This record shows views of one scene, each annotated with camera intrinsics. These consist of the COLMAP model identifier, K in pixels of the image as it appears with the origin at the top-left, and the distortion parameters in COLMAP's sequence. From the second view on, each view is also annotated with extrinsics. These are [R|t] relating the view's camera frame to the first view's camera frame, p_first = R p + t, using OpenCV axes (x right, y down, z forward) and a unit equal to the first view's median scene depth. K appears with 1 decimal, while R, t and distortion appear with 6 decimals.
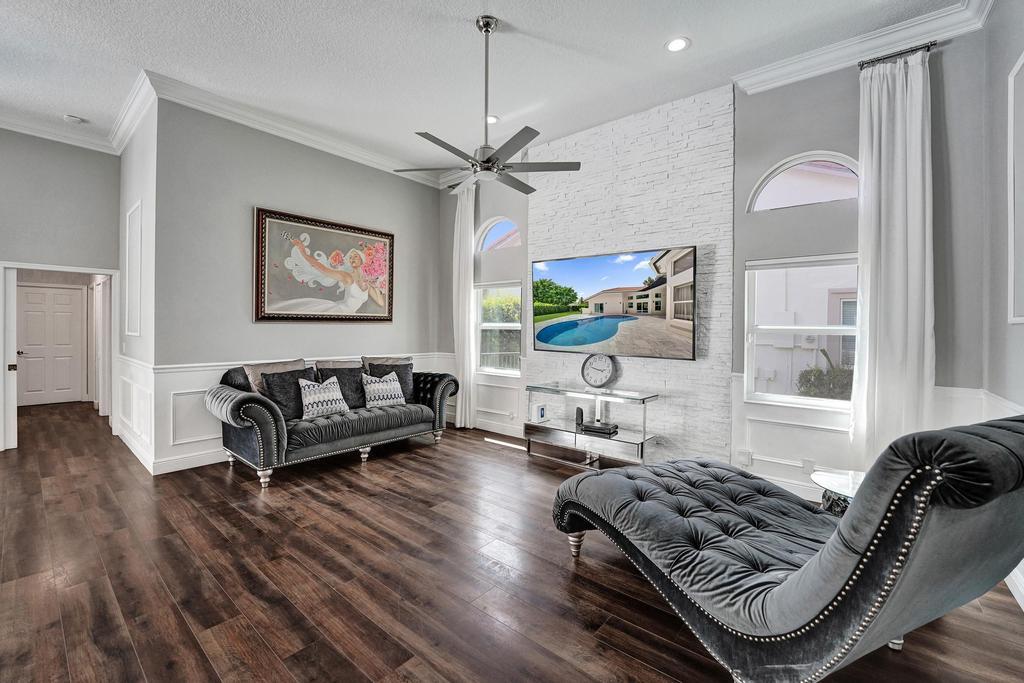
lens RADIAL K [[420.3, 0, 505.9], [0, 420.3, 334.2], [0, 0, 1]] dist [-0.020643, -0.000170]
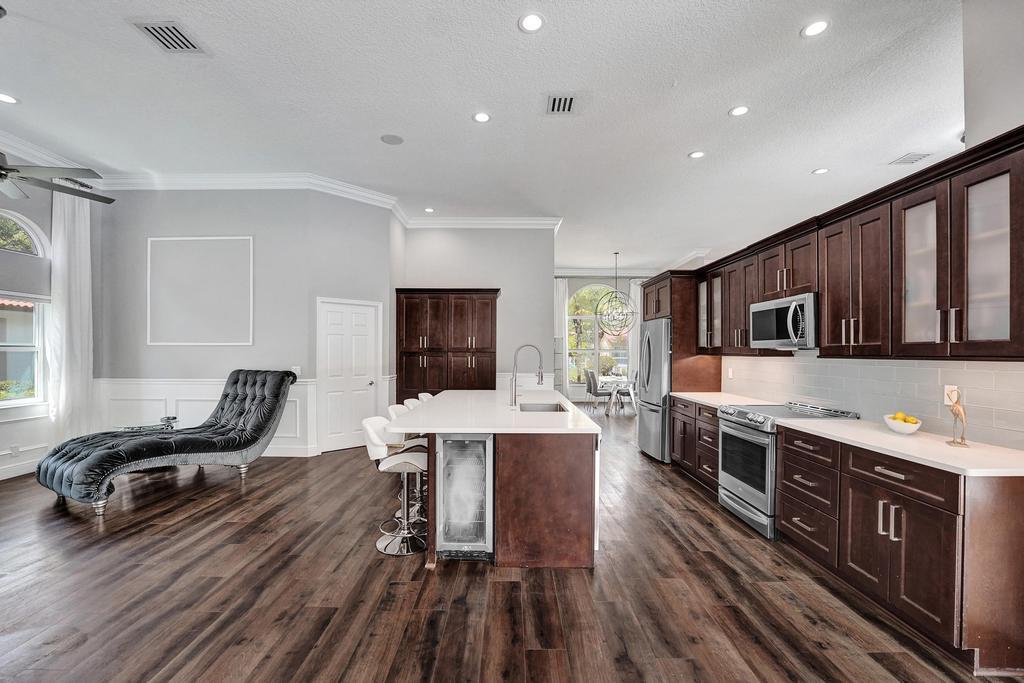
lens RADIAL K [[420.3, 0, 505.9], [0, 420.3, 334.2], [0, 0, 1]] dist [-0.020643, -0.000170]
pose [[-0.641059, 0.020284, 0.767223, -0.862121], [-0.010025, 0.999344, -0.034796, -0.015214], [-0.767426, -0.029998, -0.640436, 0.426814]]
